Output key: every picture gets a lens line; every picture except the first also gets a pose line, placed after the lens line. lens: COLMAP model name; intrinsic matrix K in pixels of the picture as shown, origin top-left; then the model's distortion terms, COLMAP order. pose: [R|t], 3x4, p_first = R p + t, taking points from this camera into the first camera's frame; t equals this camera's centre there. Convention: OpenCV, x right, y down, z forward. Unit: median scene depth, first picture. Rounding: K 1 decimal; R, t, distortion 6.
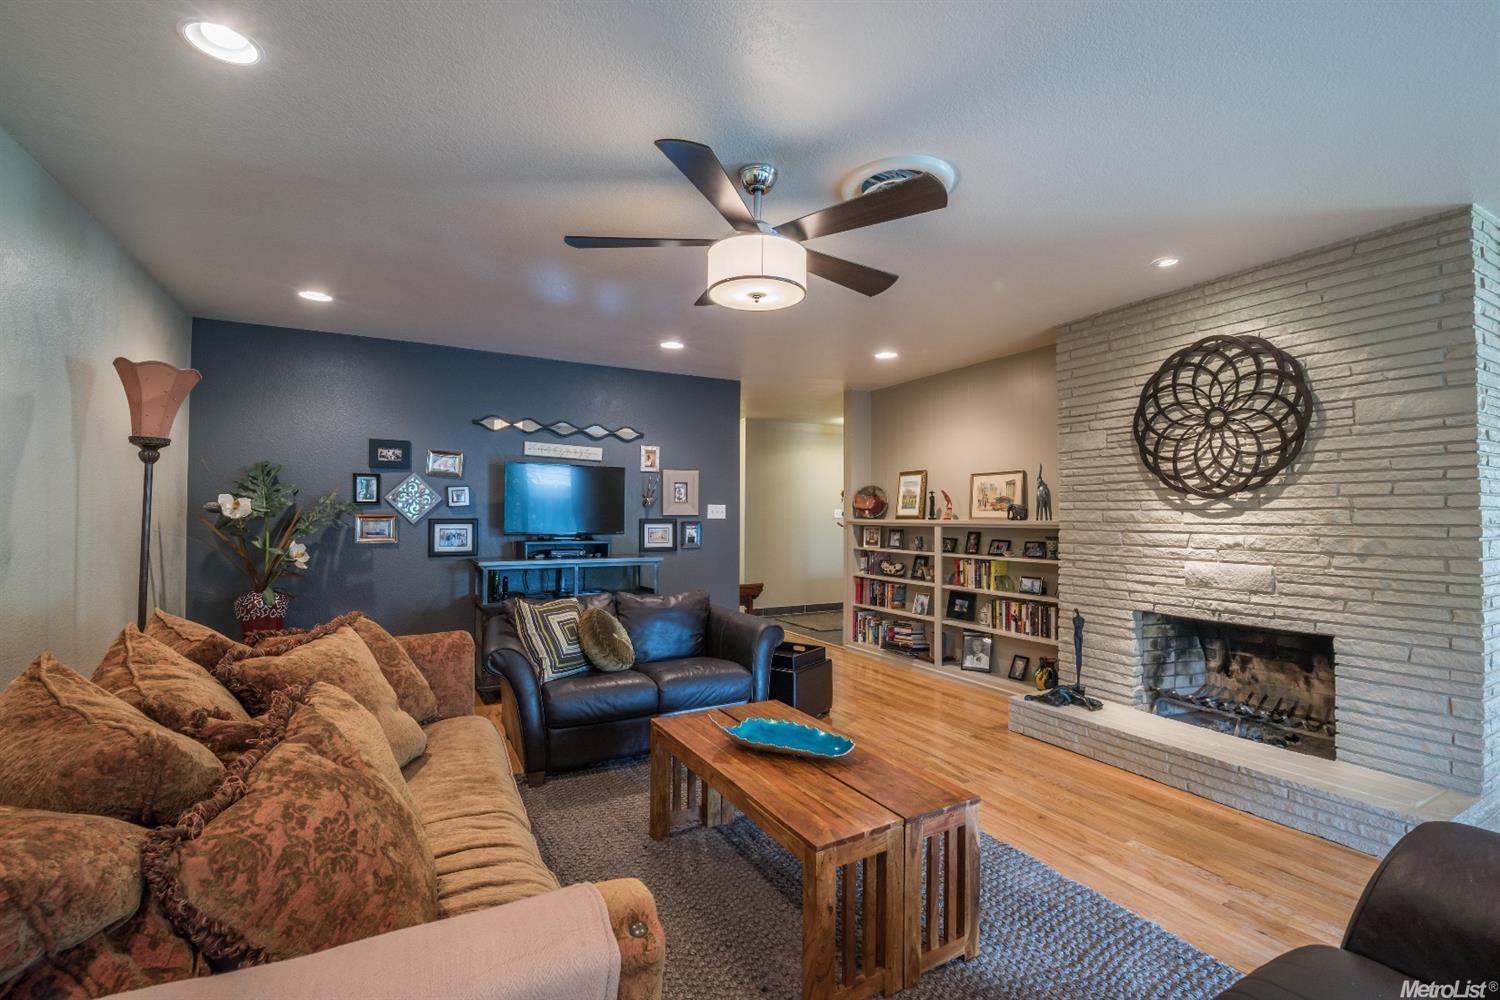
lens RADIAL K [[653.3, 0, 756.3], [0, 653.3, 504.1], [0, 0, 1]] dist [-0.008672, -0.006911]
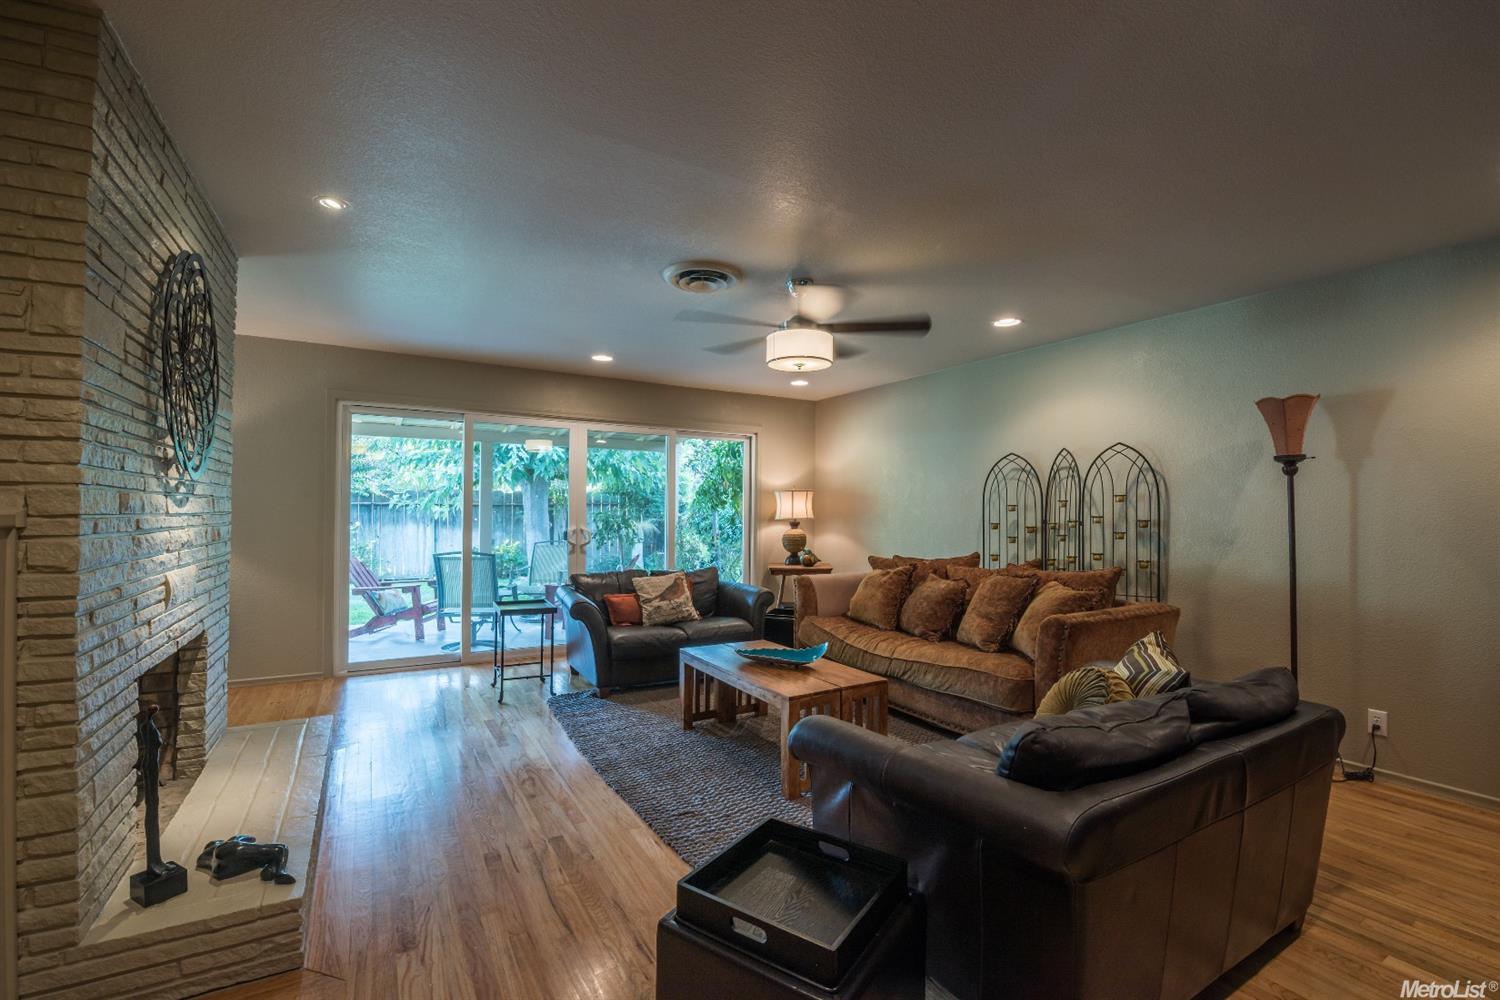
lens RADIAL K [[653.3, 0, 757.2], [0, 653.3, 506.3], [0, 0, 1]] dist [-0.008672, -0.006911]
pose [[-0.999525, -0.013487, -0.027707, 0.086587], [-0.012744, 0.999559, -0.026810, 0.029664], [0.028057, -0.026444, -0.999256, 1.548724]]
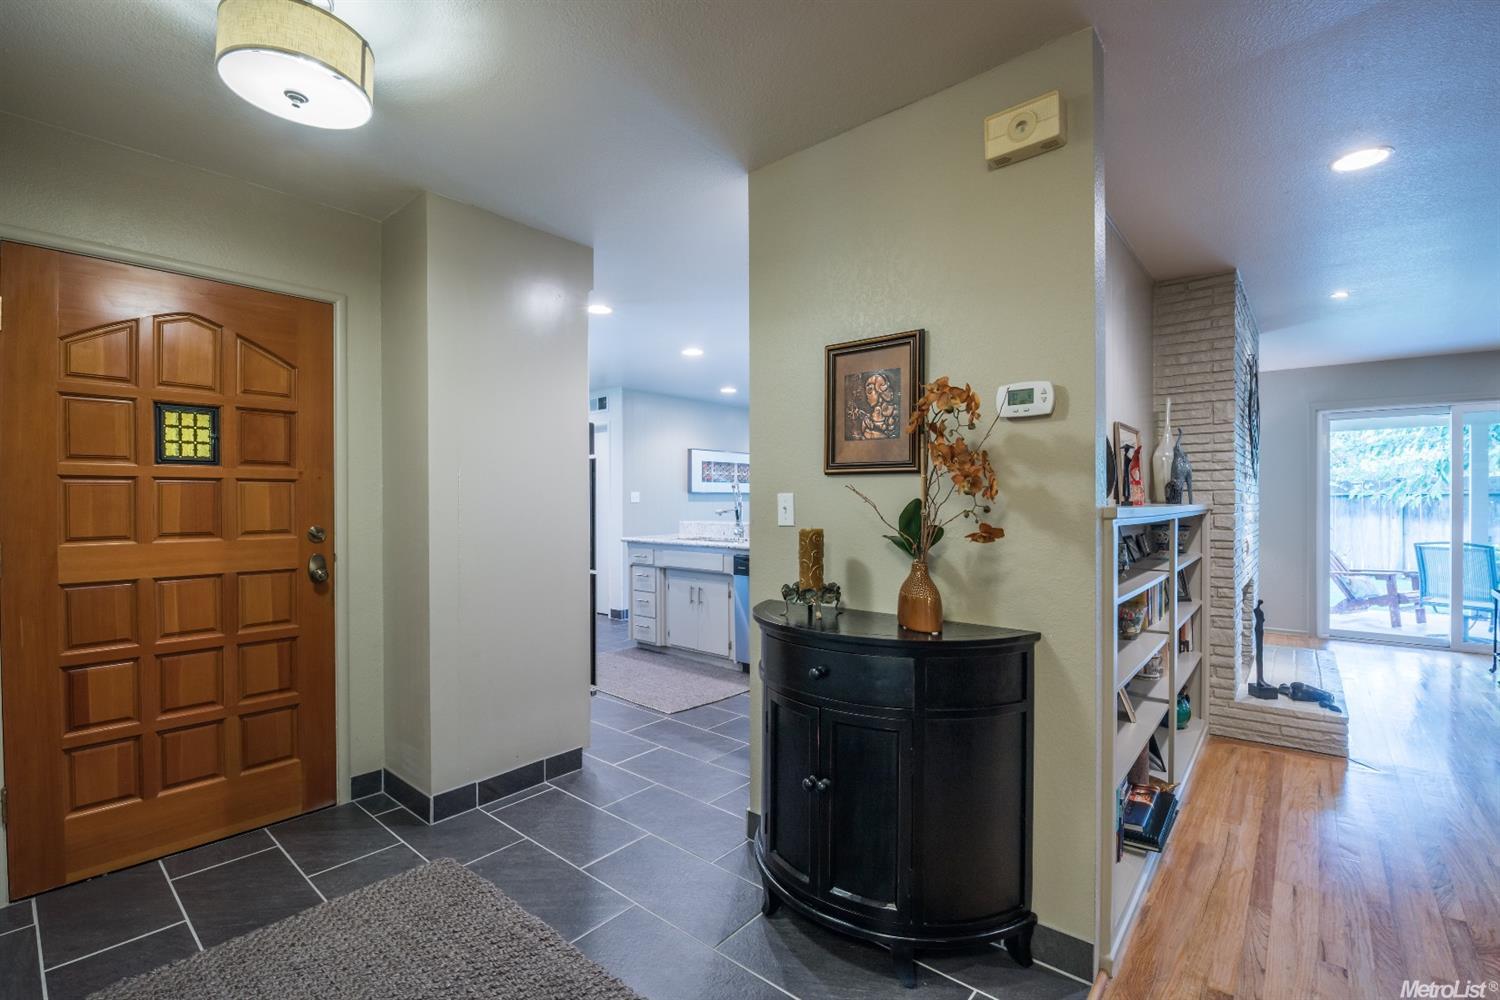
lens RADIAL K [[653.3, 0, 750.7], [0, 653.3, 500.2], [0, 0, 1]] dist [-0.008672, -0.006911]
pose [[-0.348360, -0.005847, 0.937342, -0.111443], [-0.018751, 0.999824, -0.000732, 0.038001], [-0.937173, -0.017831, -0.348409, 2.092225]]
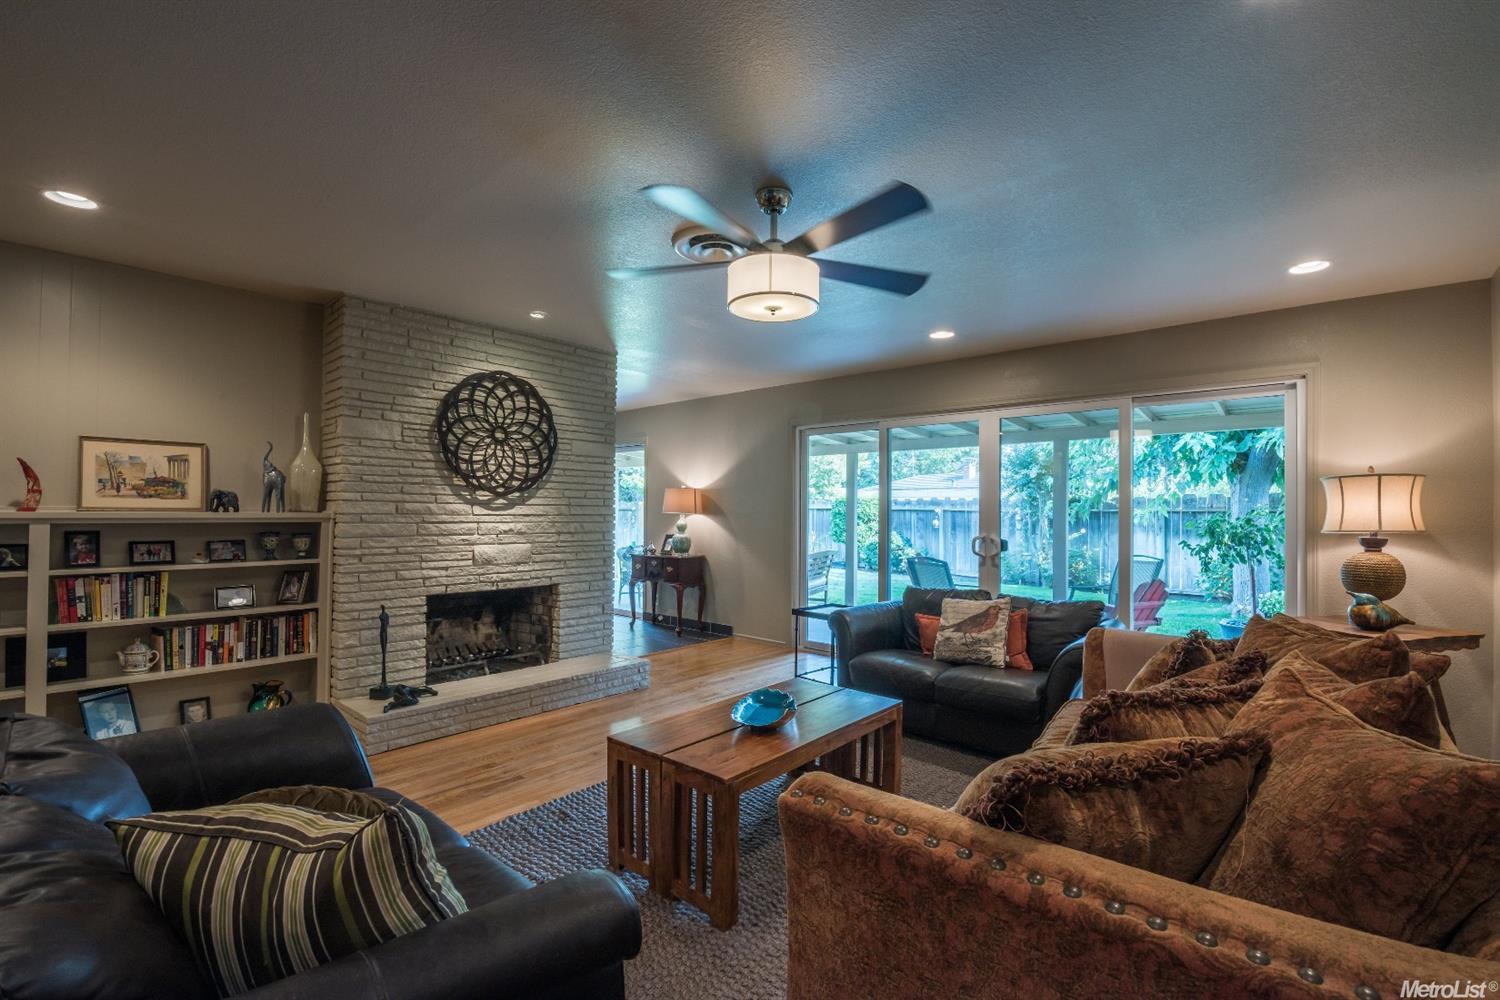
lens RADIAL K [[653.3, 0, 742.6], [0, 653.3, 506.0], [0, 0, 1]] dist [-0.008672, -0.006911]
pose [[-0.335971, 0.003557, 0.941866, -0.617759], [-0.027426, 0.999532, -0.013558, 0.014693], [-0.941473, -0.030387, -0.335716, 0.871528]]
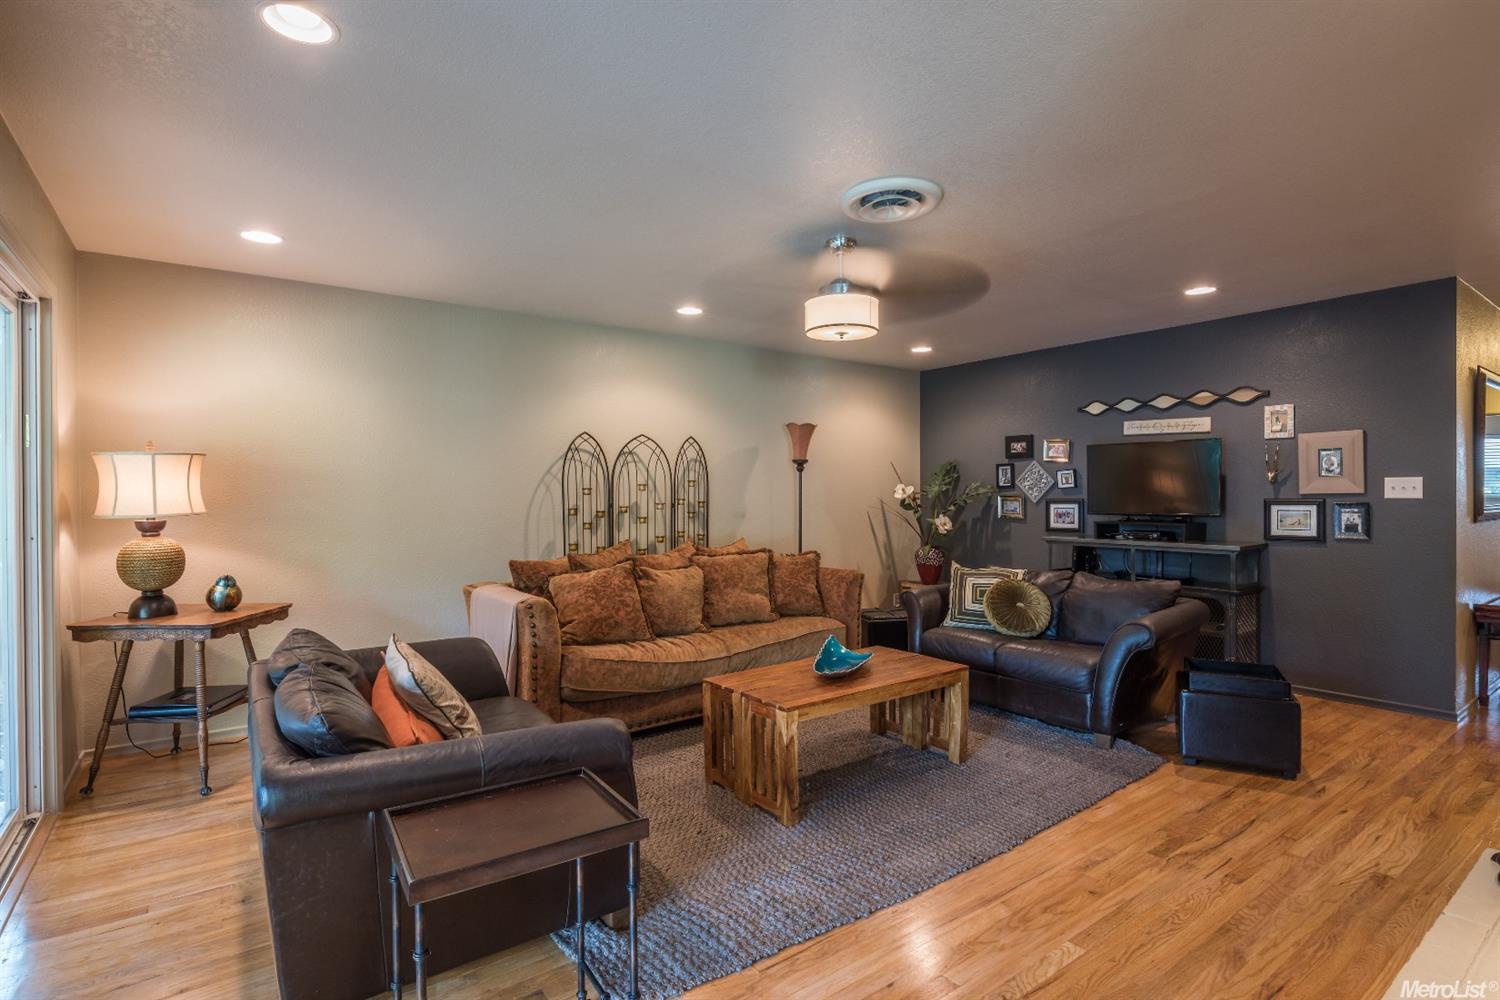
lens RADIAL K [[733.0, 0, 743.8], [0, 733.0, 499.9], [0, 0, 1]] dist [-0.005421, -0.002409]
pose [[0.119360, 0.000075, -0.992851, 0.925682], [0.023517, 0.999719, 0.002903, 0.009586], [0.992572, -0.023695, 0.119325, 0.380514]]
